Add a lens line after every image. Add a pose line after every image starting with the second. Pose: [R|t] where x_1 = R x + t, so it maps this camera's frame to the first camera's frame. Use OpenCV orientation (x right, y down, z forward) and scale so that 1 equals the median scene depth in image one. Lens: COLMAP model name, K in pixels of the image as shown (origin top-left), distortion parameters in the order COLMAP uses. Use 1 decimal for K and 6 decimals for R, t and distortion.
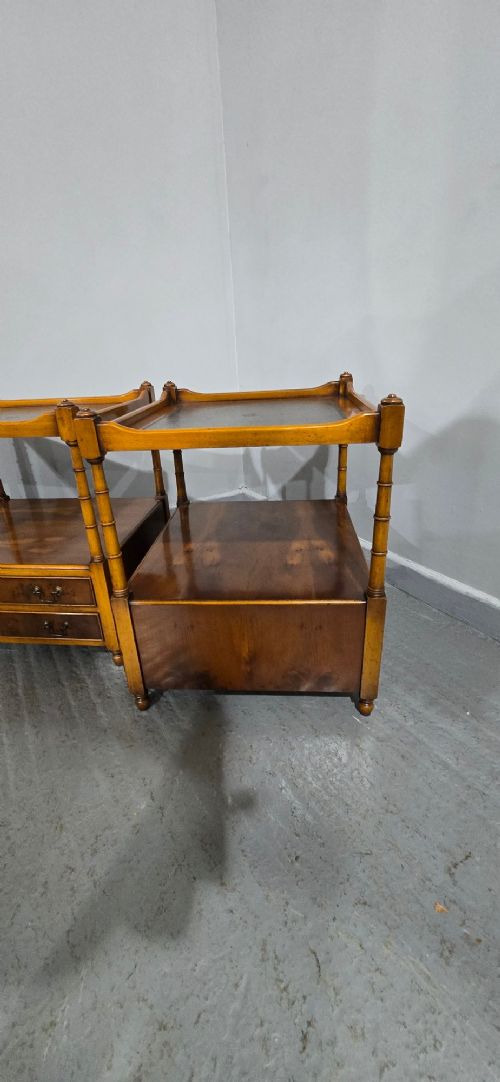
lens RADIAL K [[441.6, 0, 248.8], [0, 441.6, 545.7], [0, 0, 1]] dist [-0.011982, 0.004903]
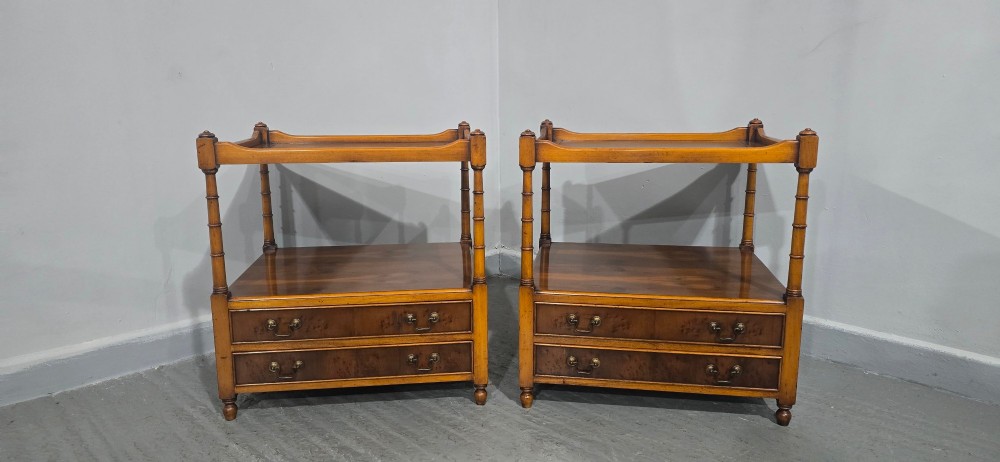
lens RADIAL K [[670.5, 0, 496.9], [0, 670.5, 221.7], [0, 0, 1]] dist [0.053045, -0.052919]
pose [[0.974054, -0.000697, 0.226313, -0.643618], [0.055360, 0.970349, -0.235283, 0.258021], [-0.219438, 0.241707, 0.945211, -0.487588]]
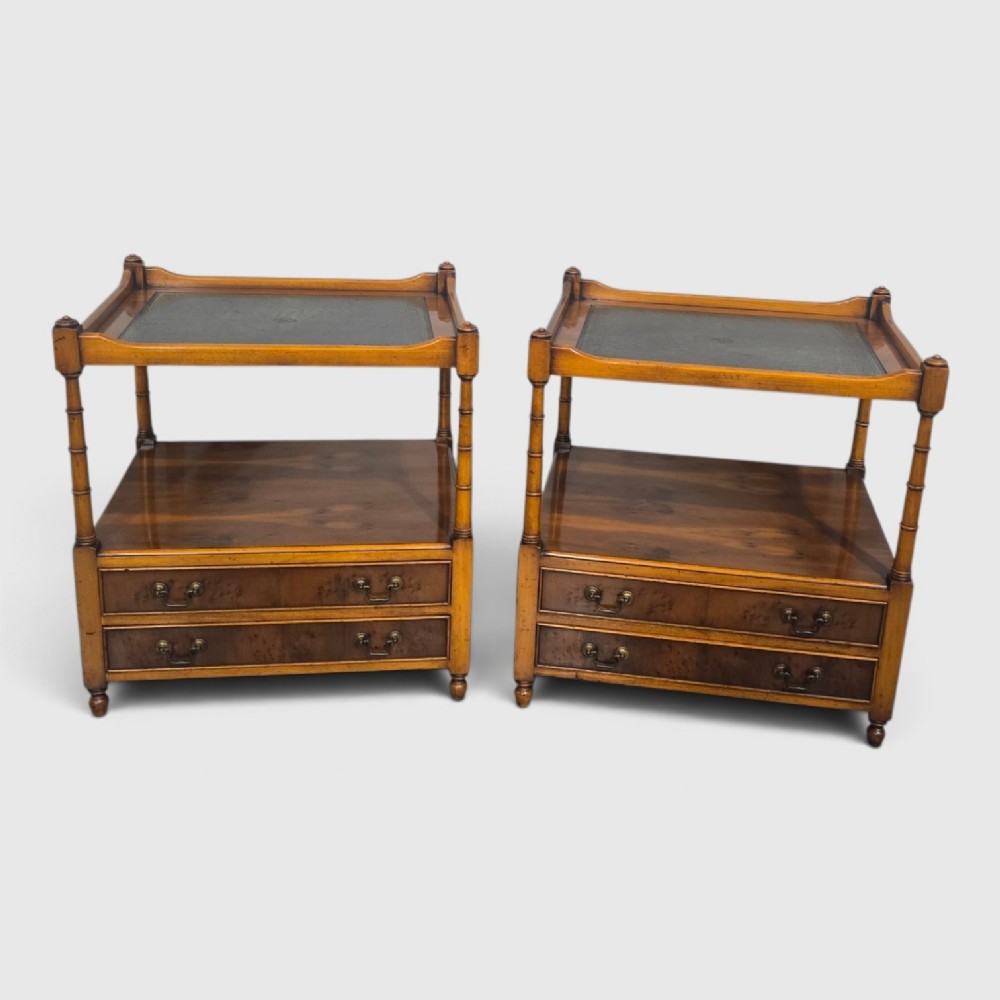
lens RADIAL K [[1131.3, 0, 530.2], [0, 1131.3, 415.7], [0, 0, 1]] dist [0.066979, 0.000000]
pose [[0.964114, 0.008502, 0.265351, -0.710396], [0.022246, 0.993385, -0.112656, 0.048473], [-0.264554, 0.114516, 0.957548, -0.767765]]
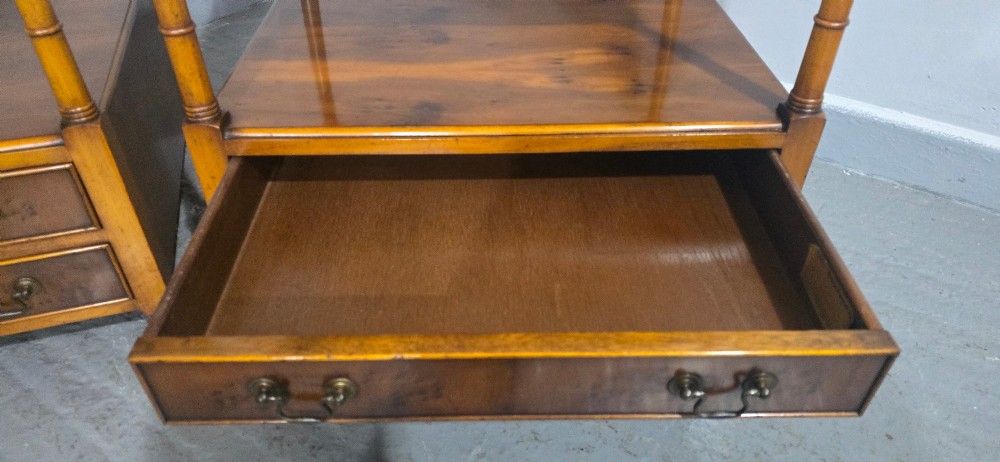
lens RADIAL K [[670.5, 0, 497.0], [0, 670.5, 225.4], [0, 0, 1]] dist [0.053045, -0.052919]
pose [[0.915346, -0.208738, 0.344340, -0.225223], [0.124960, 0.960180, 0.249881, 0.019126], [-0.382788, -0.185699, 0.904980, 0.264294]]
